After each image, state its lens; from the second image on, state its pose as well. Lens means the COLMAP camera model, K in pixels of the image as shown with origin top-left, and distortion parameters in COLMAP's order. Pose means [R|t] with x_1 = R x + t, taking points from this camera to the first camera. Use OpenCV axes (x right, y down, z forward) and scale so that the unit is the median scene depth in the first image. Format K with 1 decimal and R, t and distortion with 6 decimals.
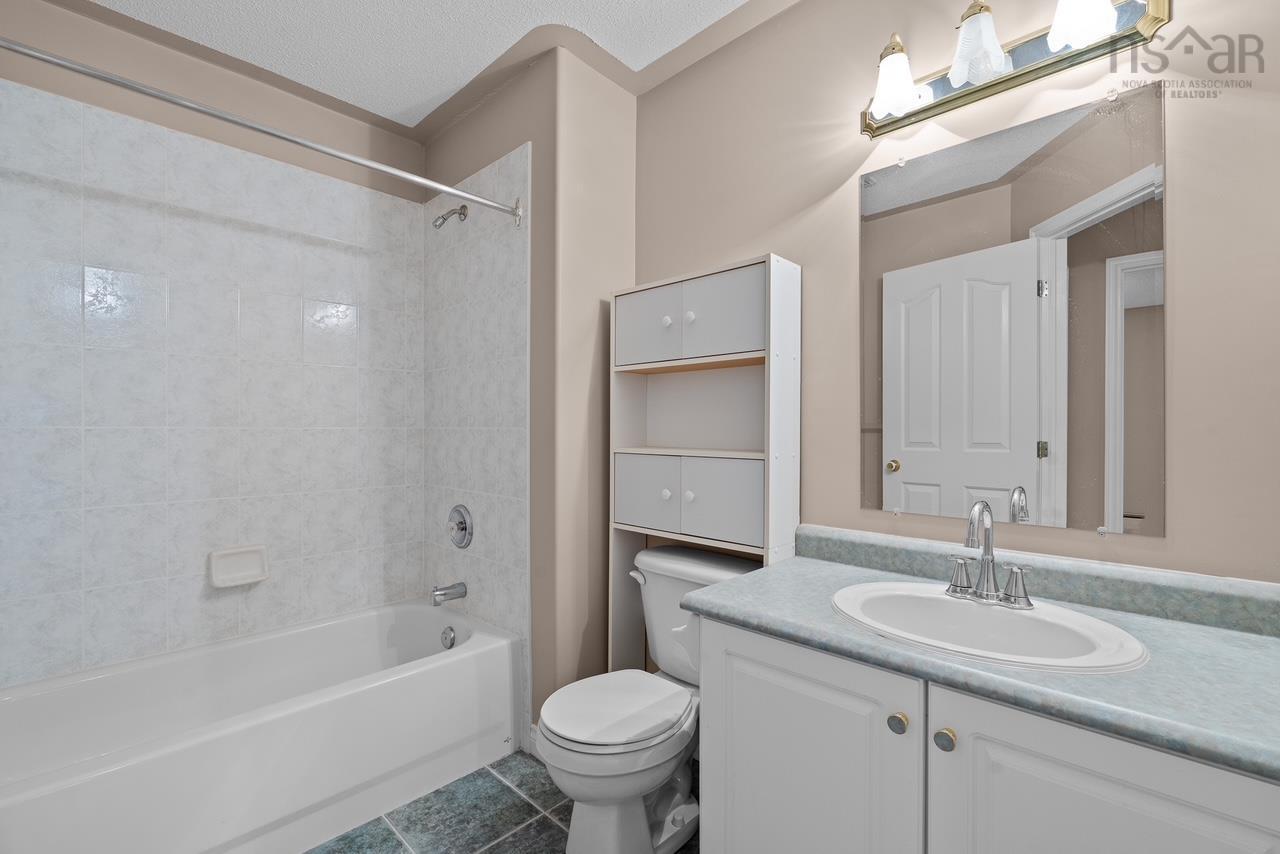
lens RADIAL K [[559.9, 0, 638.8], [0, 559.9, 428.7], [0, 0, 1]] dist [-0.006234, 0.000993]
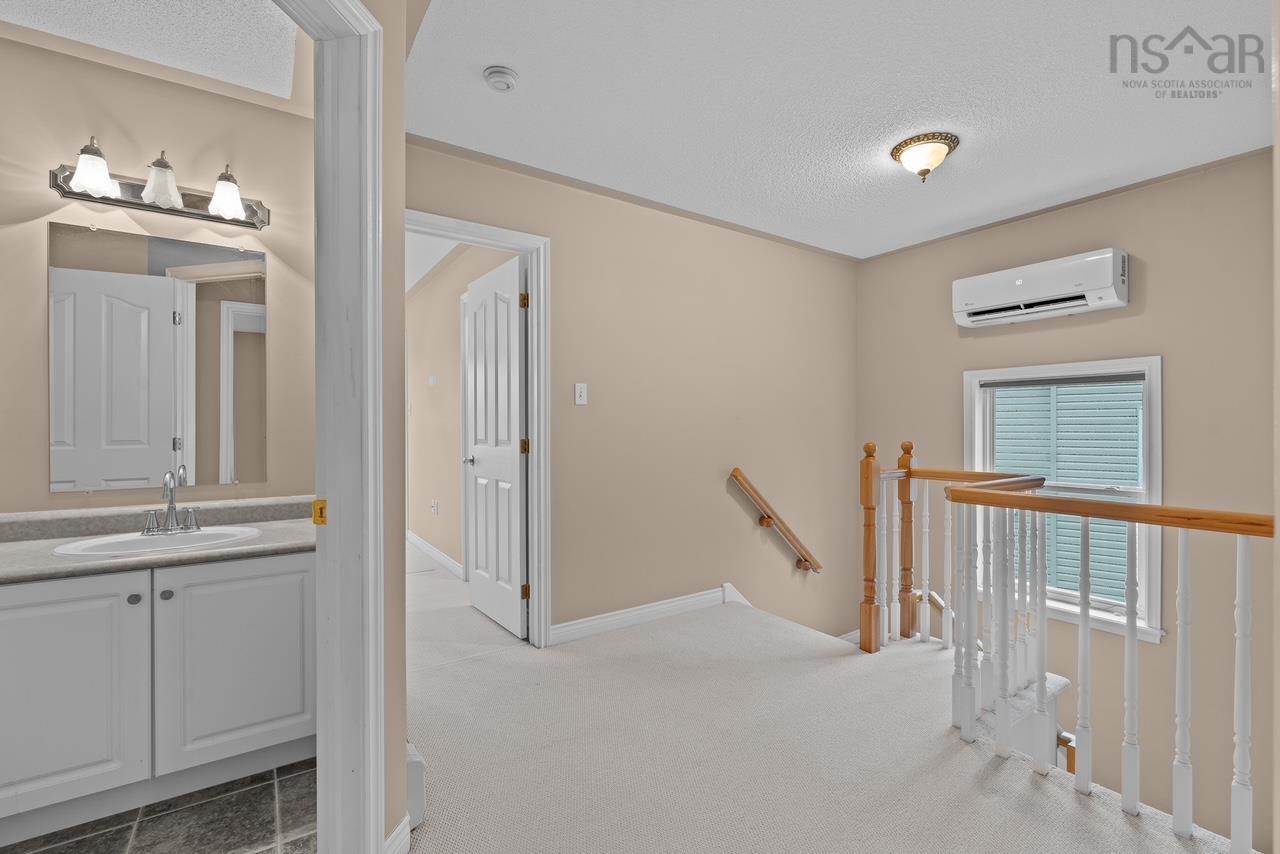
lens RADIAL K [[559.9, 0, 640.0], [0, 559.9, 429.3], [0, 0, 1]] dist [-0.006234, 0.000993]
pose [[0.208203, -0.002940, 0.978081, -0.575470], [0.001287, 0.999995, 0.002732, 0.002259], [-0.978085, 0.000690, 0.208206, -0.570483]]
